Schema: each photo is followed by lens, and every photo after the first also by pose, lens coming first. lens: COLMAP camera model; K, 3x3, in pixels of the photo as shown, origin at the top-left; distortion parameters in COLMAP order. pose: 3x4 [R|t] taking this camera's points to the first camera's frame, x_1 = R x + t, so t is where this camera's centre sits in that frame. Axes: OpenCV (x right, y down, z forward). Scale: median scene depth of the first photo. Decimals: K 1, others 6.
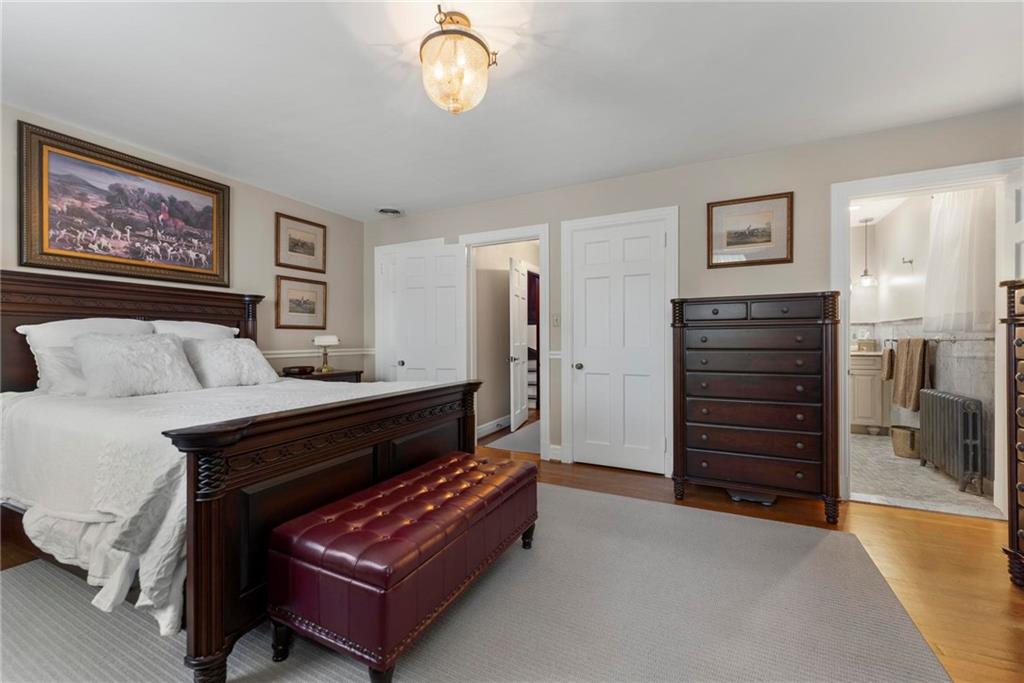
lens RADIAL K [[420.0, 0, 512.8], [0, 420.0, 342.2], [0, 0, 1]] dist [-0.001995, 0.000867]
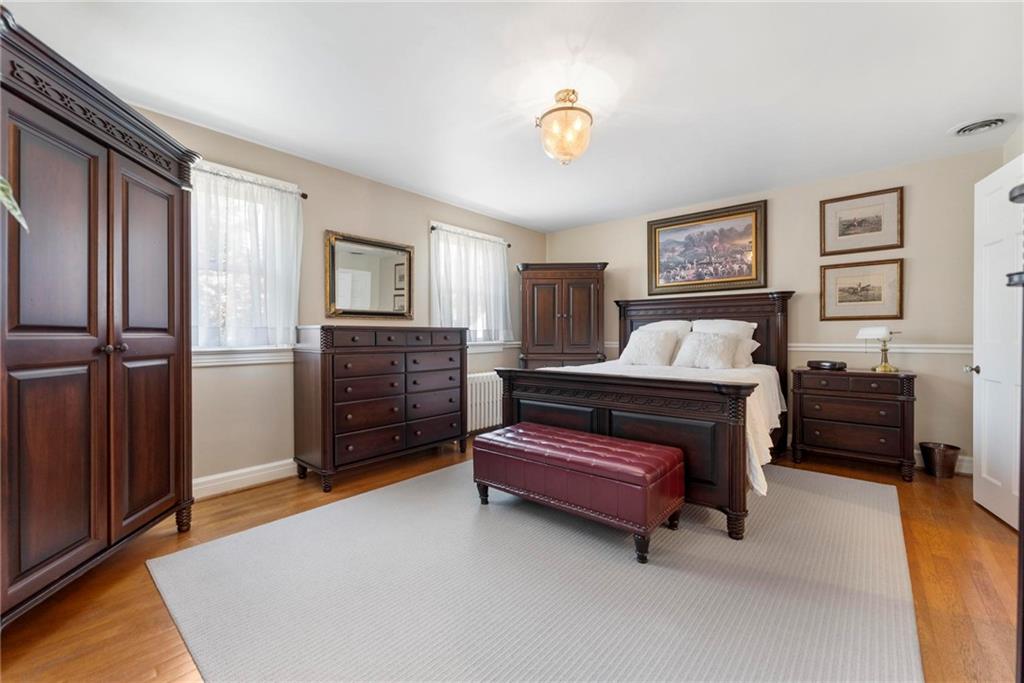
lens RADIAL K [[420.0, 0, 511.3], [0, 420.0, 338.6], [0, 0, 1]] dist [-0.001995, 0.000867]
pose [[-0.239242, 0.003954, -0.970952, 0.644172], [-0.002273, 0.999987, 0.004632, 0.006353], [0.970957, 0.003315, -0.239229, 0.630016]]
